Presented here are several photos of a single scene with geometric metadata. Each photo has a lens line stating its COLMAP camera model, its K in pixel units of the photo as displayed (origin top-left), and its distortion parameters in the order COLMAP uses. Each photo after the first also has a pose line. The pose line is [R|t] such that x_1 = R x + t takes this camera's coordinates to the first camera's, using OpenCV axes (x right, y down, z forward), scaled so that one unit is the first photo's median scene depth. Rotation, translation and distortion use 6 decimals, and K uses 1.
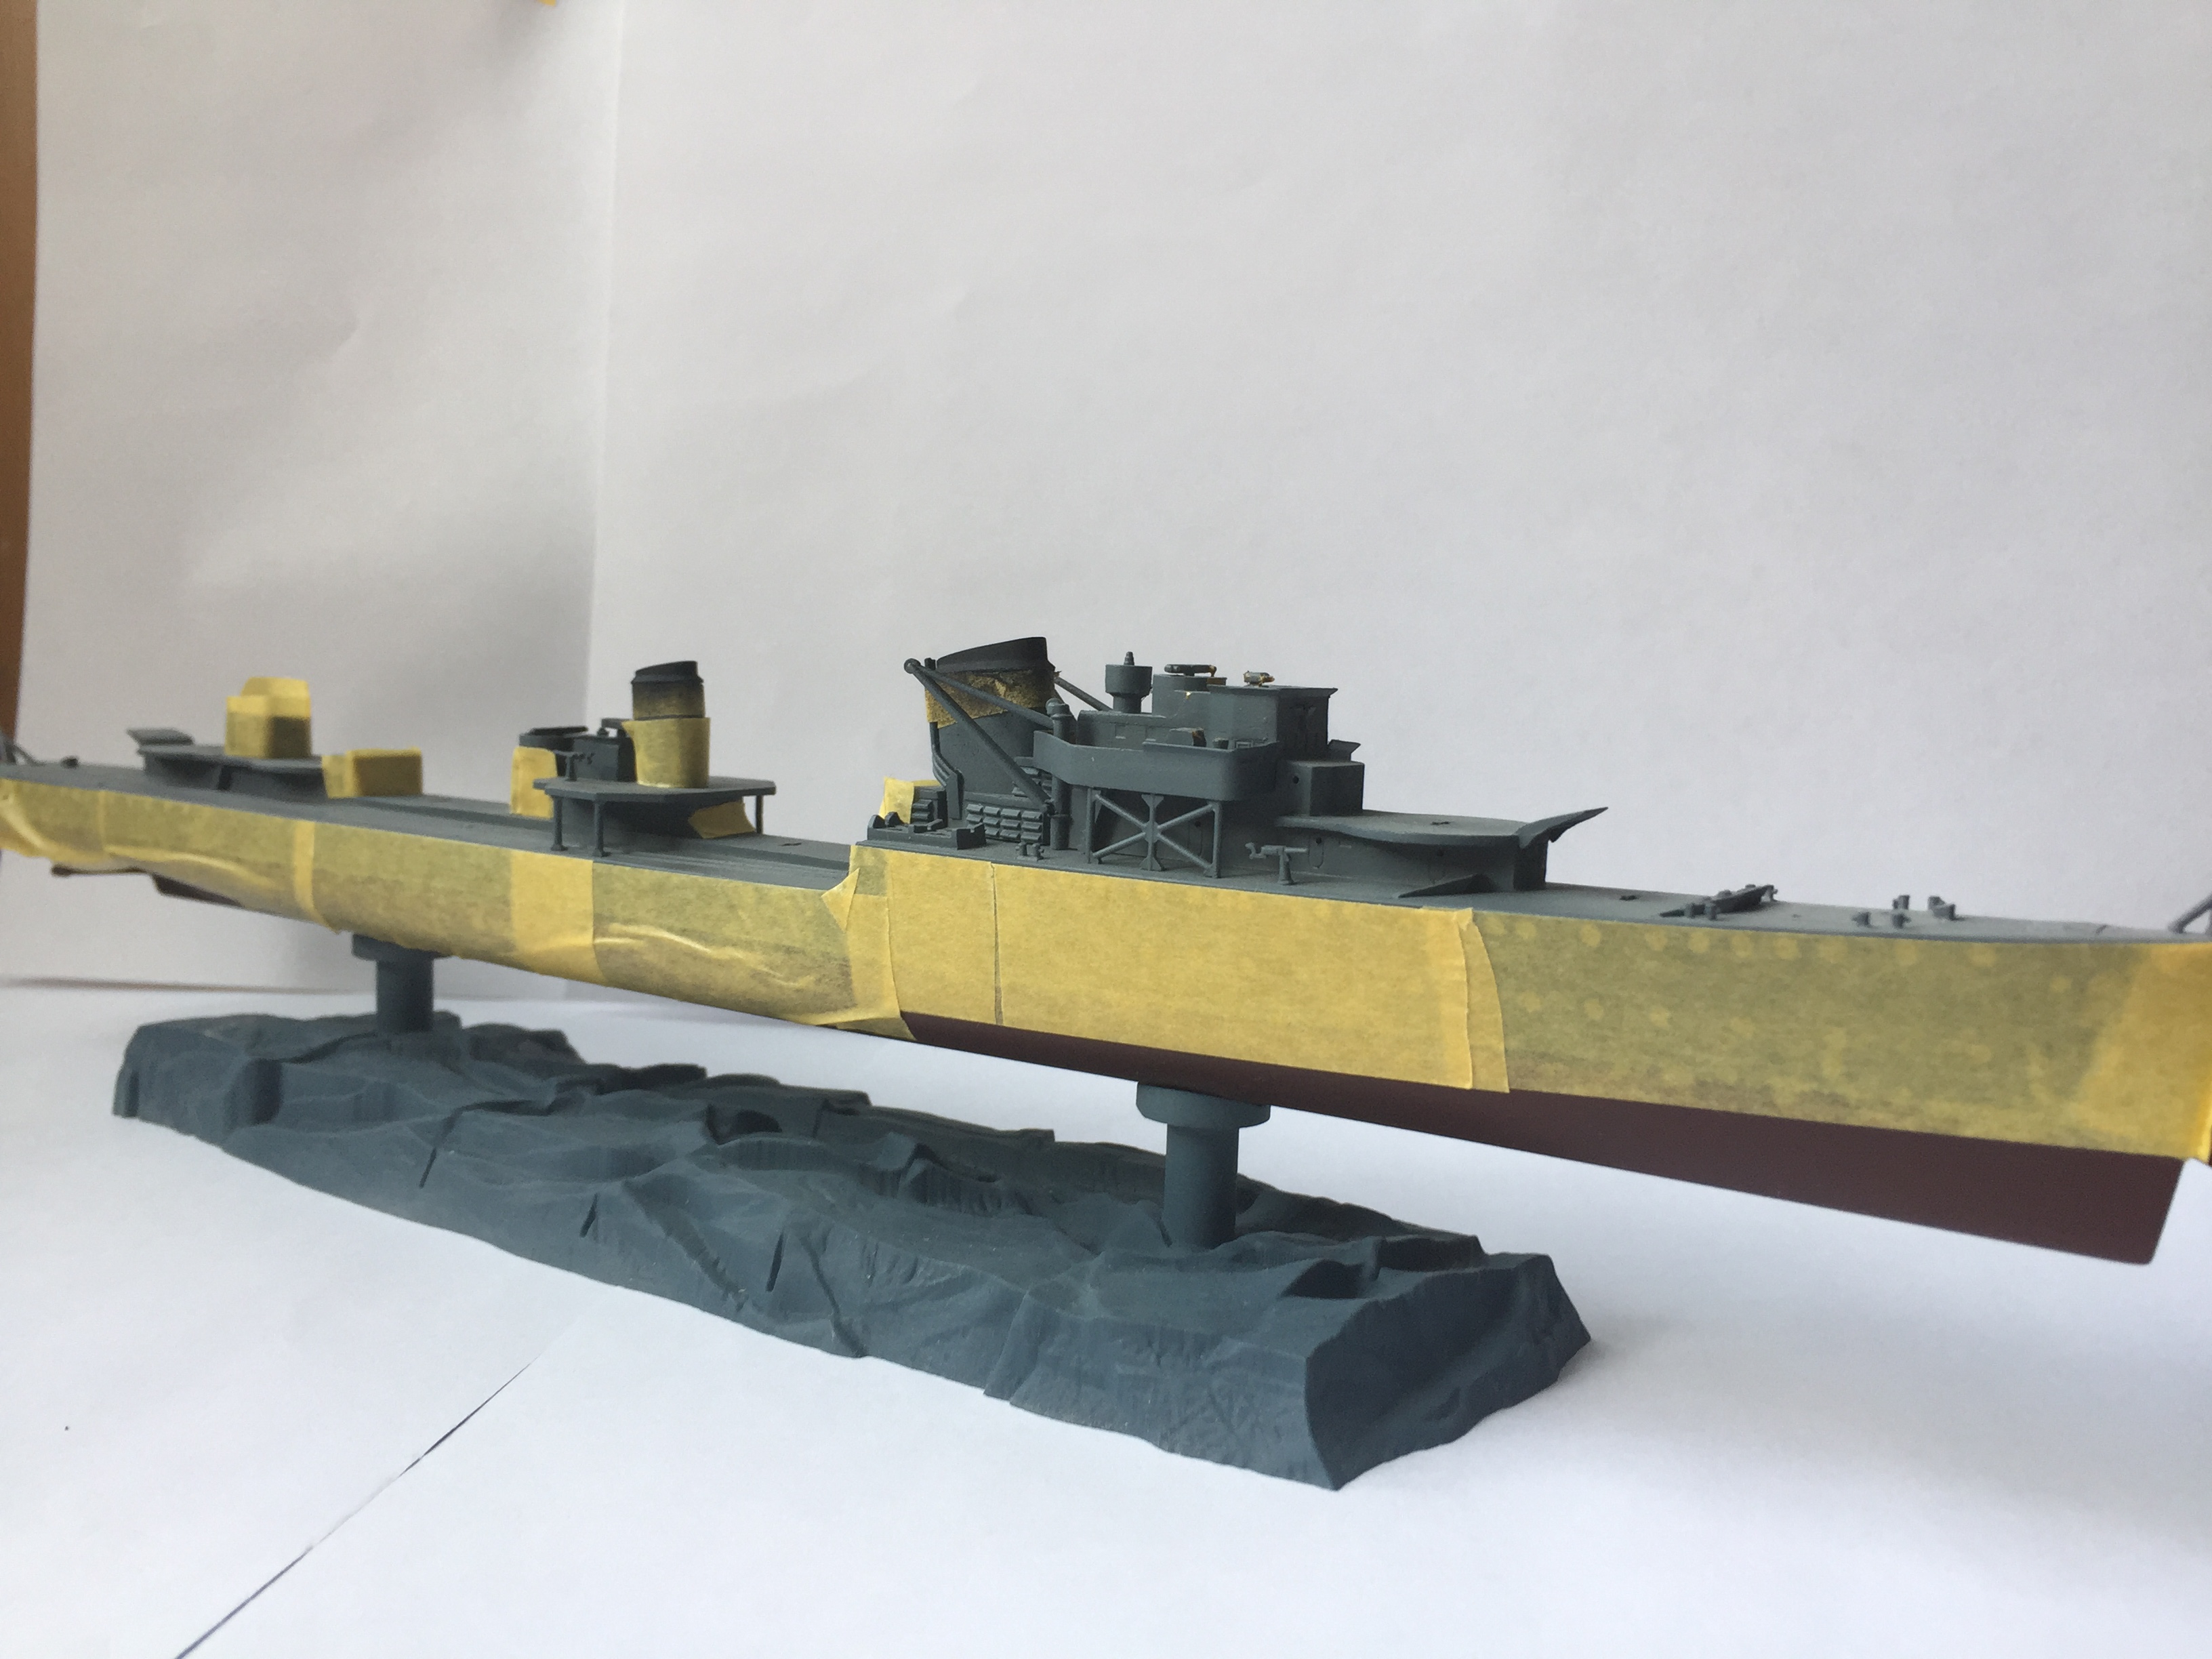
lens RADIAL K [[1890.5, 0, 1106.0], [0, 1890.5, 829.5], [0, 0, 1]] dist [0.067339, -0.112293]
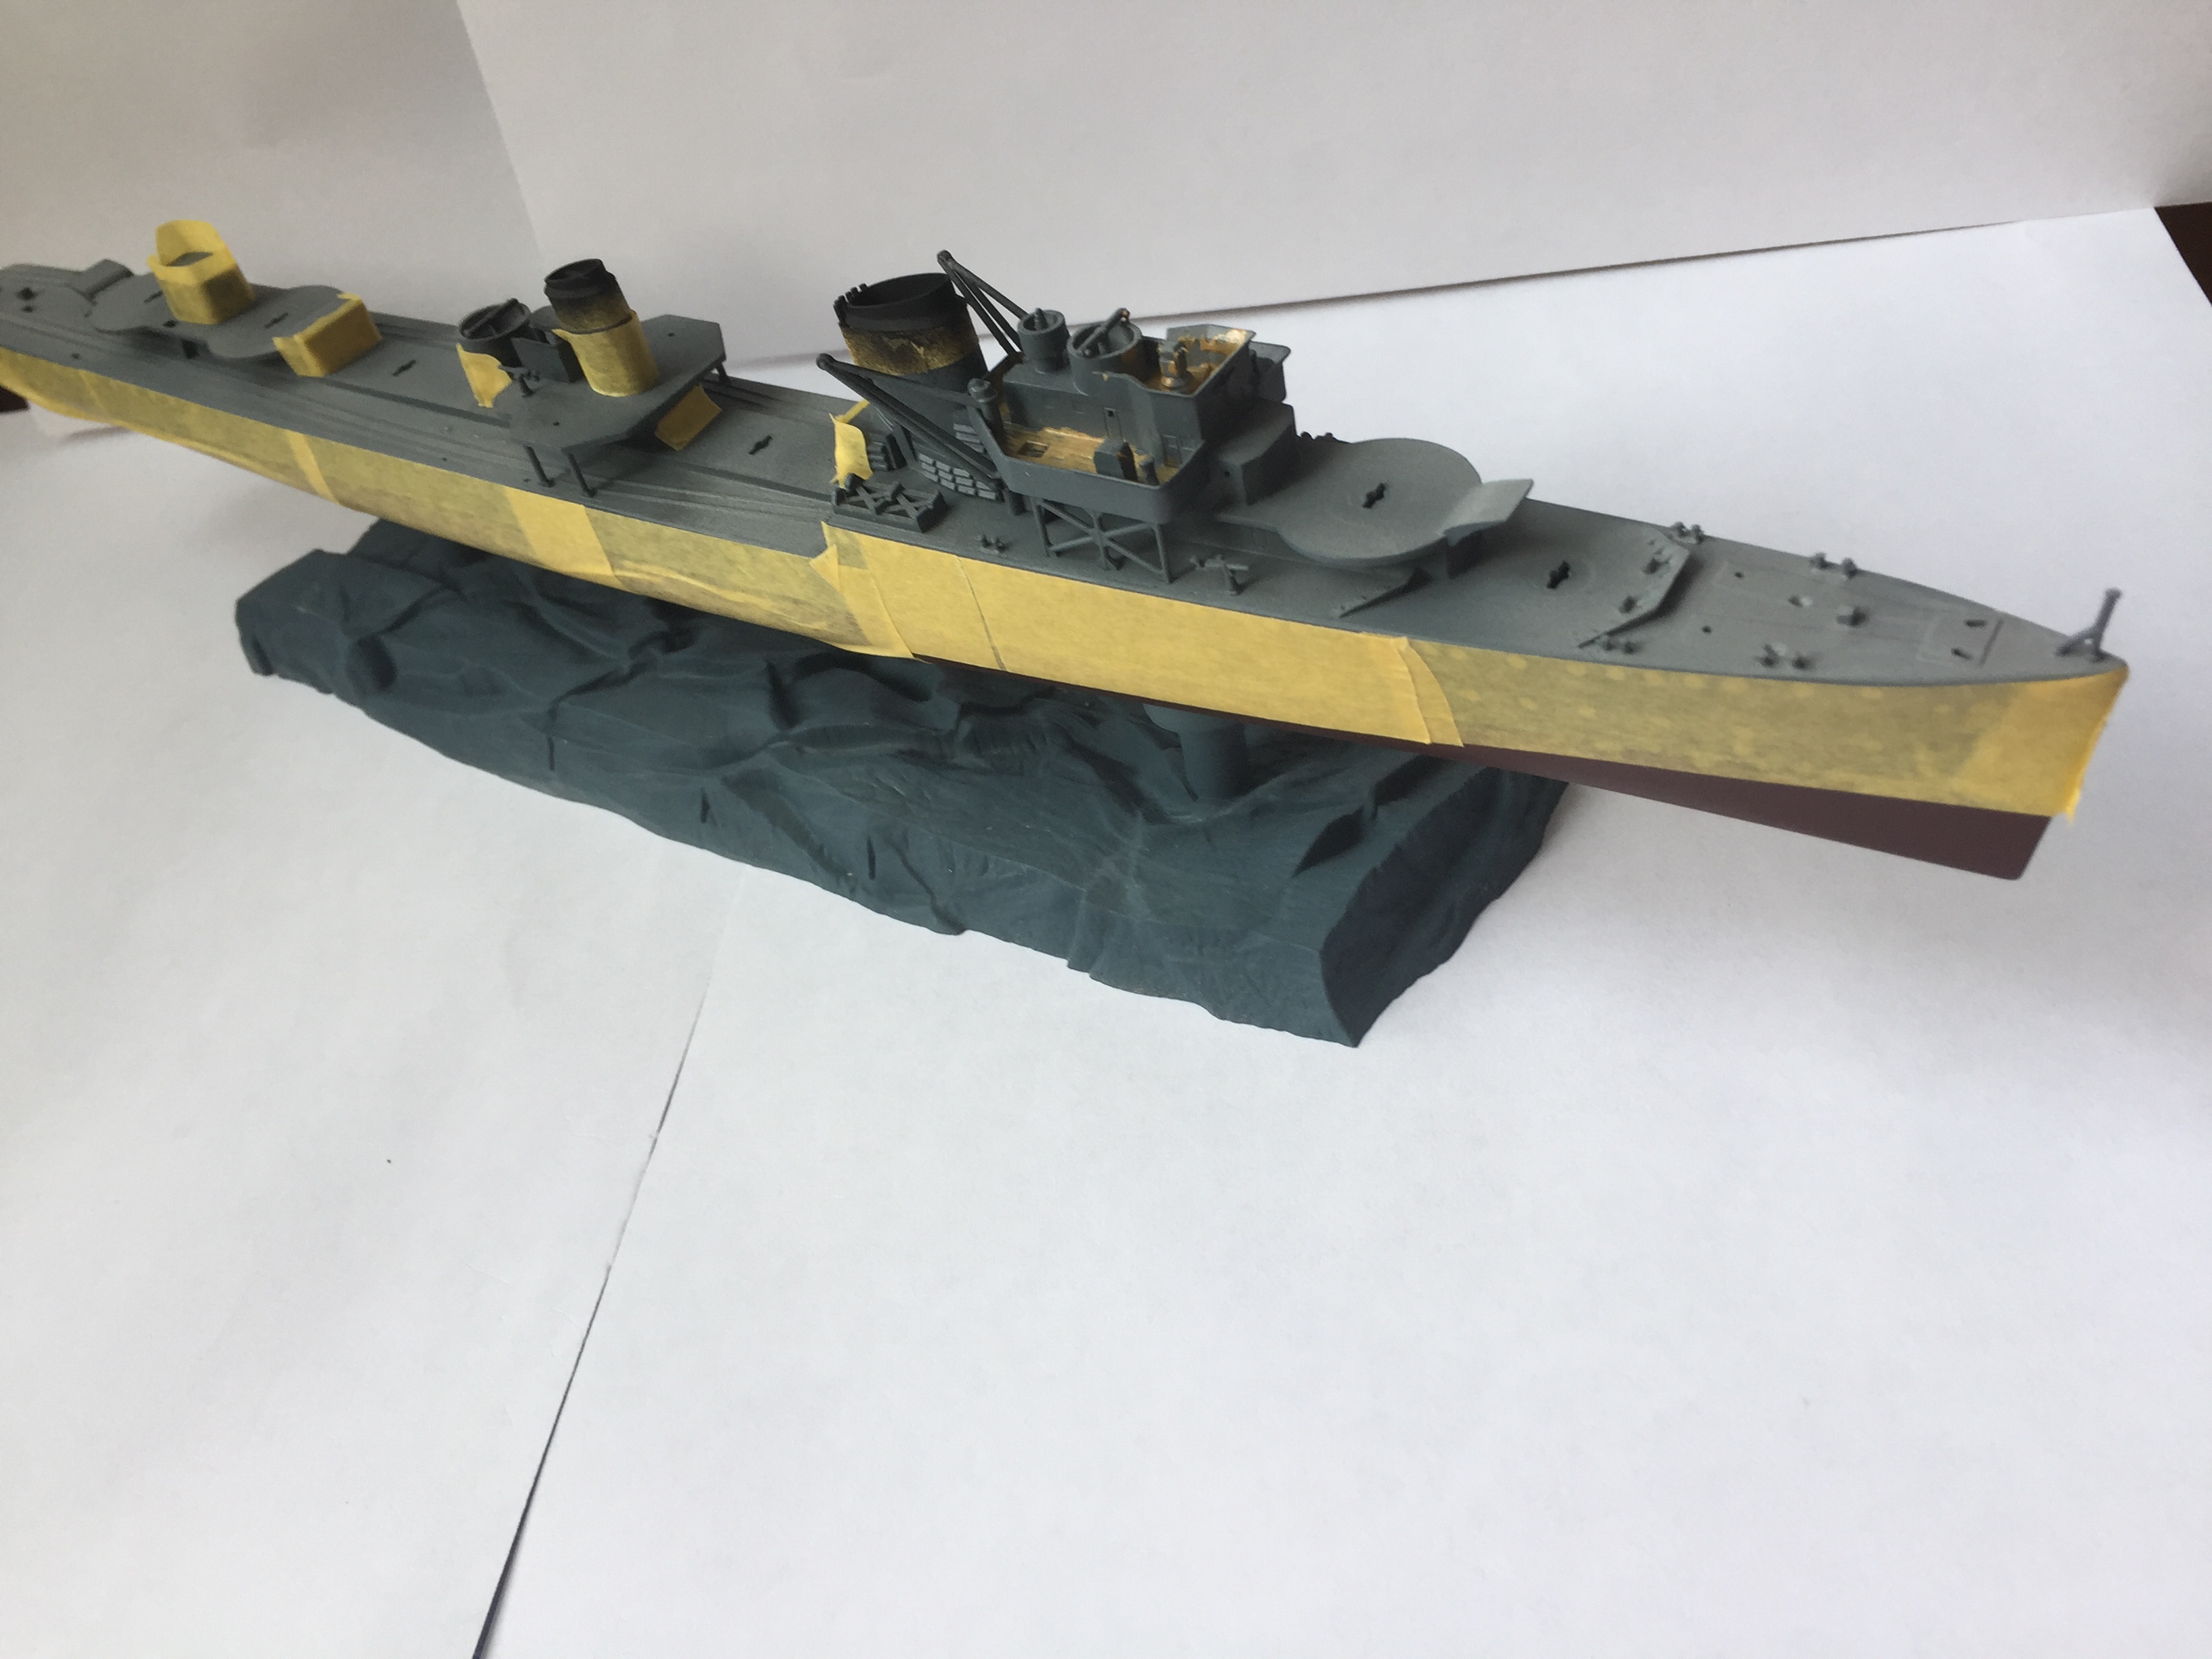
lens RADIAL K [[1890.5, 0, 1106.0], [0, 1890.5, 829.5], [0, 0, 1]] dist [0.067339, -0.112293]
pose [[0.975677, -0.179878, -0.125295, 0.128451], [0.219067, 0.779110, 0.587365, -0.480765], [-0.008035, -0.600527, 0.799564, 0.080755]]
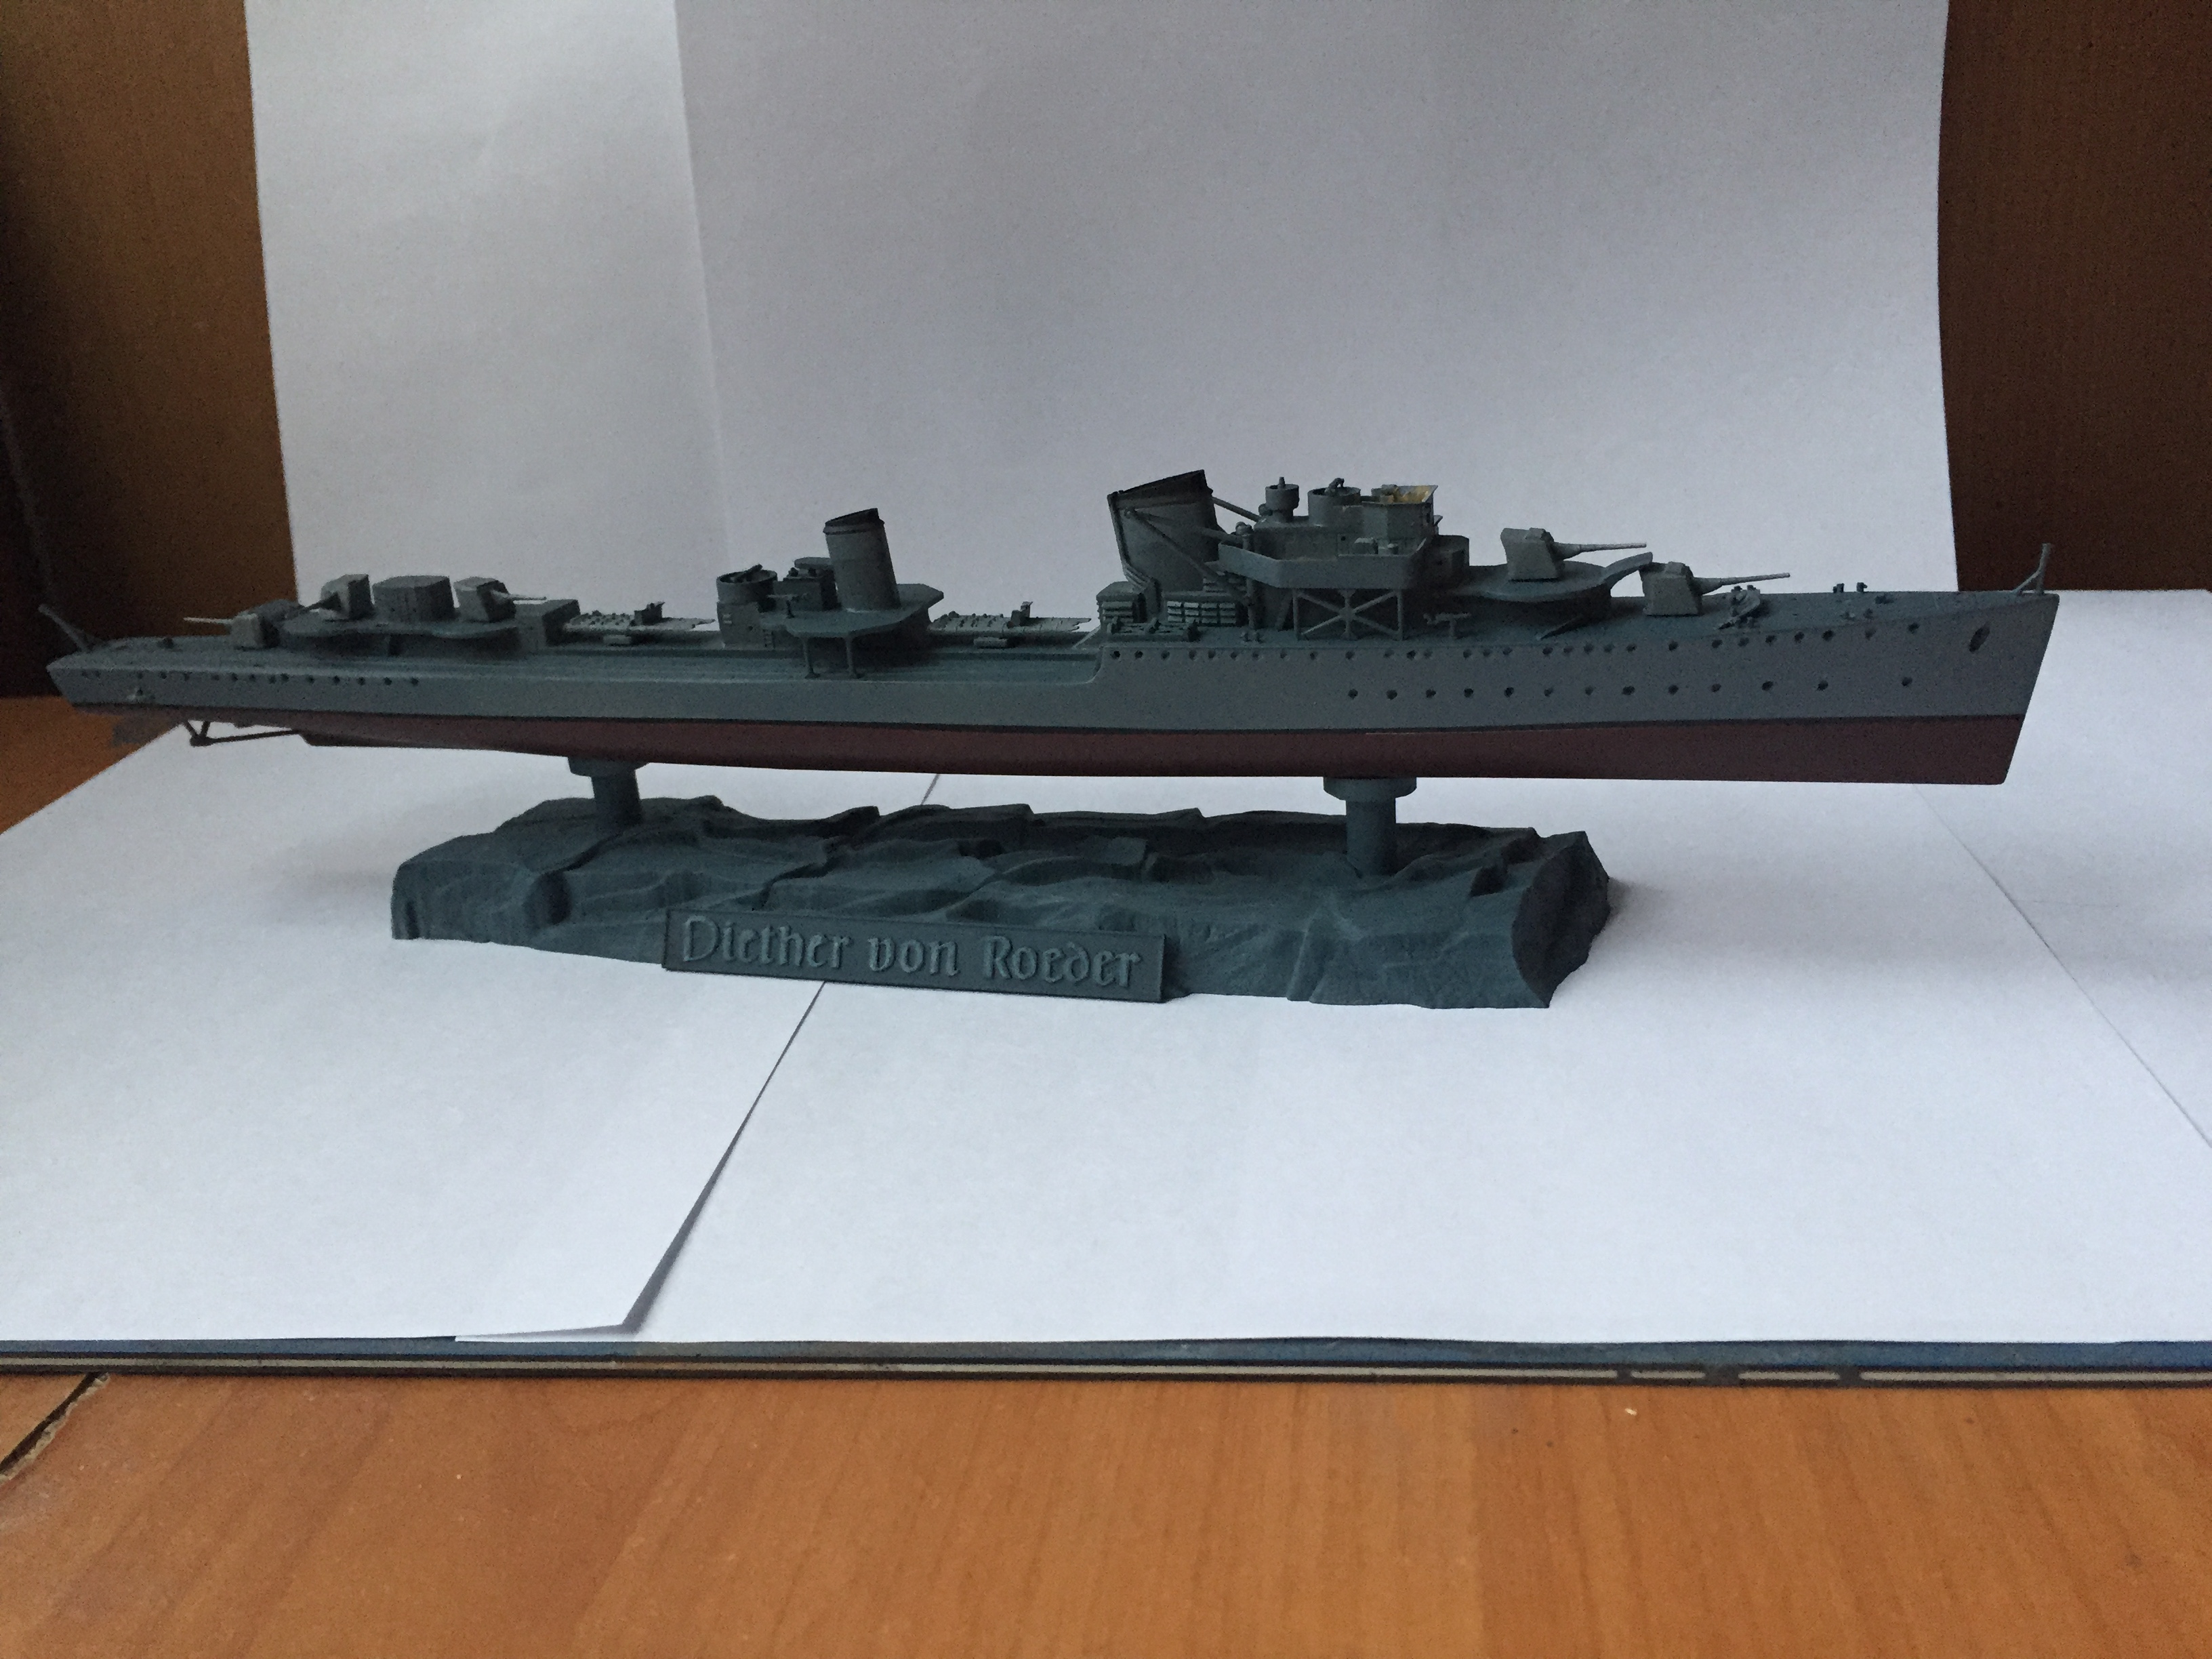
lens RADIAL K [[1890.5, 0, 1106.0], [0, 1890.5, 829.5], [0, 0, 1]] dist [0.067339, -0.112293]
pose [[0.954446, -0.203606, 0.218124, -0.503484], [0.144327, 0.954831, 0.259744, -0.244975], [-0.261157, -0.216430, 0.940720, -0.350240]]
